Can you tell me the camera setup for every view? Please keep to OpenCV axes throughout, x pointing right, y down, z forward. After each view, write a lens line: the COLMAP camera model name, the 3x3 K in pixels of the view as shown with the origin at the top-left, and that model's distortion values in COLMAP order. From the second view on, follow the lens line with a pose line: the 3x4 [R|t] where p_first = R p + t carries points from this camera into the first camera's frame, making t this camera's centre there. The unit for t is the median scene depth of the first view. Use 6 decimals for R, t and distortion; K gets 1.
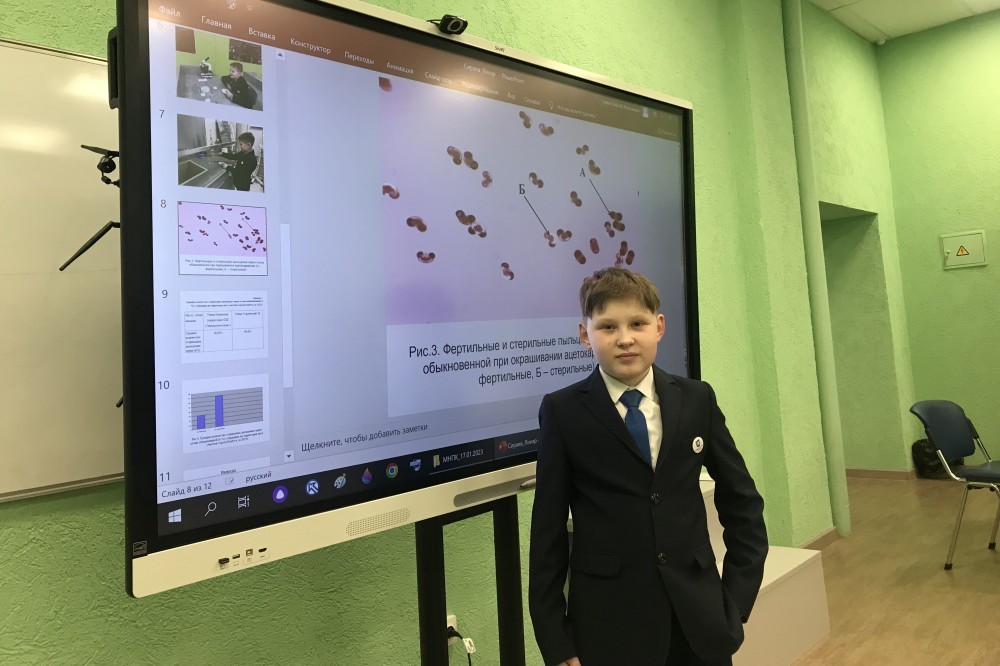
lens RADIAL K [[818.7, 0, 497.6], [0, 818.7, 274.8], [0, 0, 1]] dist [0.023875, -0.007696]
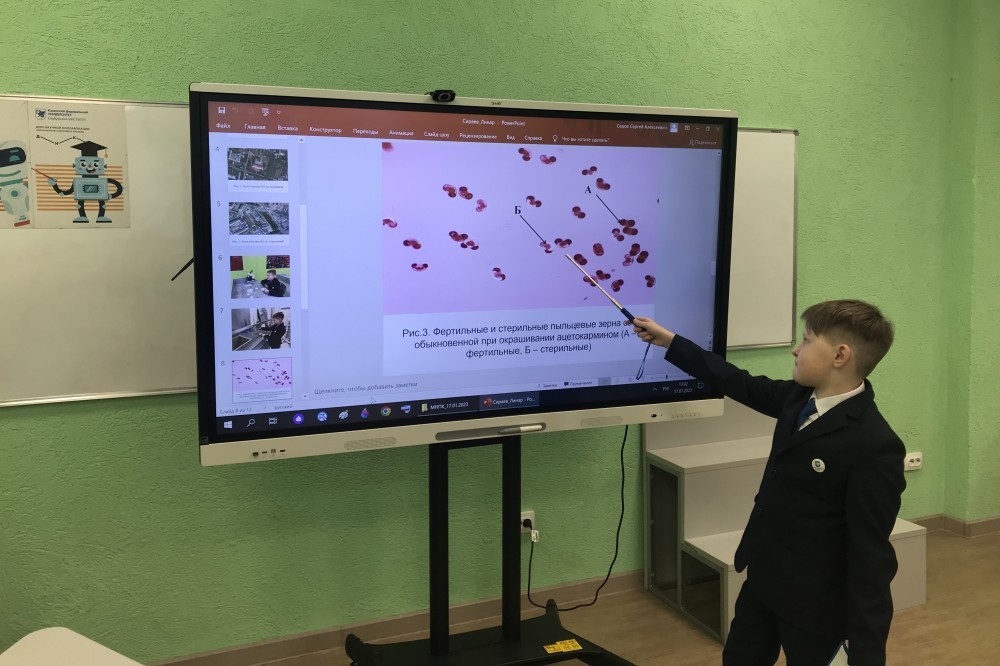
lens RADIAL K [[818.7, 0, 497.5], [0, 818.7, 272.9], [0, 0, 1]] dist [0.023875, -0.007696]
pose [[0.897152, 0.082984, -0.433856, 0.610832], [-0.020318, 0.988908, 0.147134, -0.210260], [0.441253, -0.123186, 0.888887, -0.182952]]
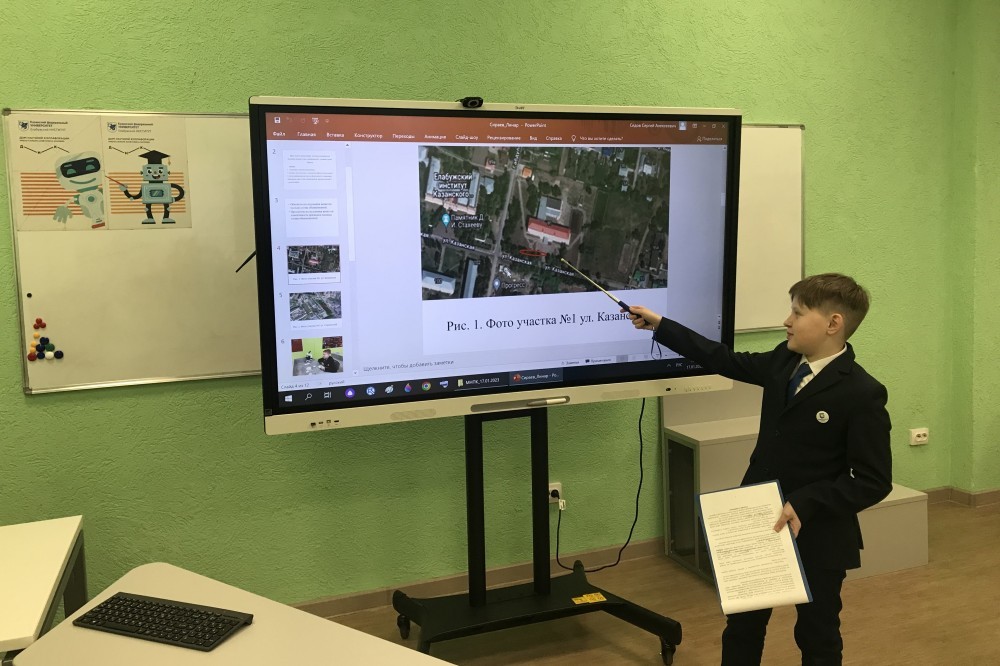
lens RADIAL K [[818.7, 0, 501.4], [0, 818.7, 285.5], [0, 0, 1]] dist [0.023875, -0.007696]
pose [[0.887439, 0.072365, -0.455208, 0.675077], [0.002164, 0.986934, 0.161113, -0.208614], [0.460919, -0.143963, 0.875687, -0.322507]]
